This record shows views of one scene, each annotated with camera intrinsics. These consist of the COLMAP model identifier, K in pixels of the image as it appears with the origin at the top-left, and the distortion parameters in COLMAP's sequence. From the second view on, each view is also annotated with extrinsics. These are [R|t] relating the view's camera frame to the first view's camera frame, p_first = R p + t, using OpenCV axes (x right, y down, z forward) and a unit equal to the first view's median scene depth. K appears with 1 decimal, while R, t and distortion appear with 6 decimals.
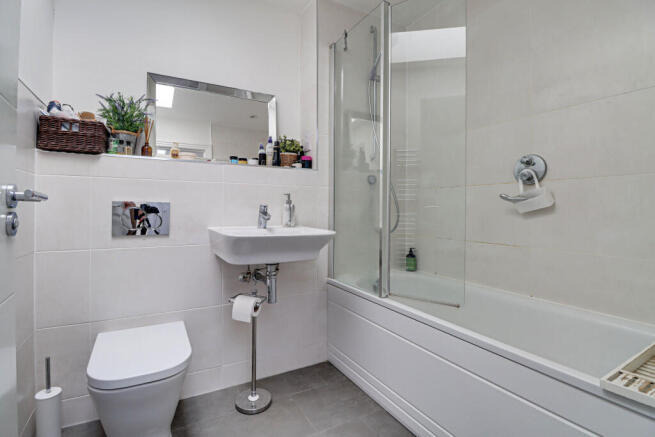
lens RADIAL K [[311.0, 0, 321.6], [0, 311.0, 200.2], [0, 0, 1]] dist [0.001206, 0.000160]
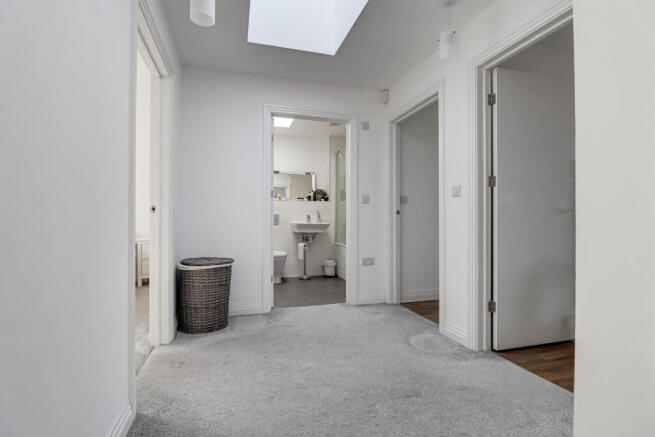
lens RADIAL K [[311.0, 0, 327.2], [0, 311.0, 220.3], [0, 0, 1]] dist [0.001206, 0.000160]
pose [[0.976519, -0.013950, -0.214979, 0.535603], [0.013894, 0.999902, -0.001773, 0.066550], [0.214983, -0.001255, 0.976617, -1.590605]]
